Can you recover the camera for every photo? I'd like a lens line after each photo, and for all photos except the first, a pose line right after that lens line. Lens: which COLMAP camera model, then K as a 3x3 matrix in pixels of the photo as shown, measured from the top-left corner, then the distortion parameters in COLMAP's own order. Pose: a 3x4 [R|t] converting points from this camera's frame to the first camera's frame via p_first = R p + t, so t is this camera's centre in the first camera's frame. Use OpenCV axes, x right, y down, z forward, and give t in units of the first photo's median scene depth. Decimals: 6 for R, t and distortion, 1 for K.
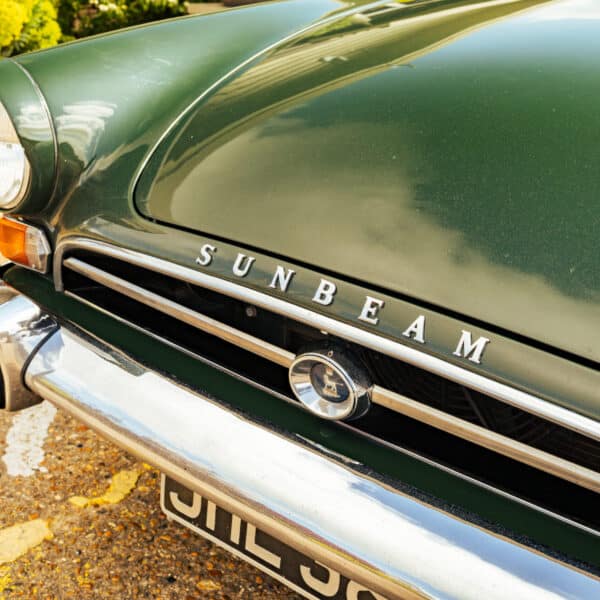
lens RADIAL K [[887.4, 0, 299.9], [0, 887.4, 272.7], [0, 0, 1]] dist [0.013140, 0.023584]
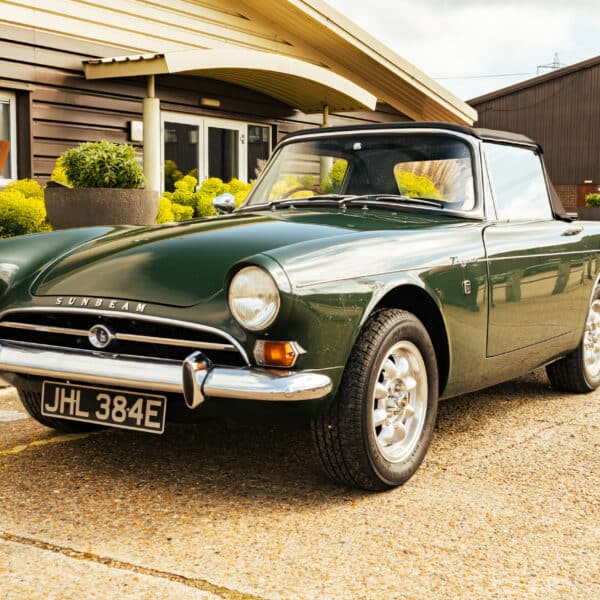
lens RADIAL K [[998.9, 0, 300.0], [0, 998.9, 300.0], [0, 0, 1]] dist [0.008710, -0.015552]
pose [[0.992824, -0.029470, 0.115898, 0.268110], [0.056909, 0.968816, -0.241157, 0.746102], [-0.105177, 0.246022, 0.963541, -2.009654]]
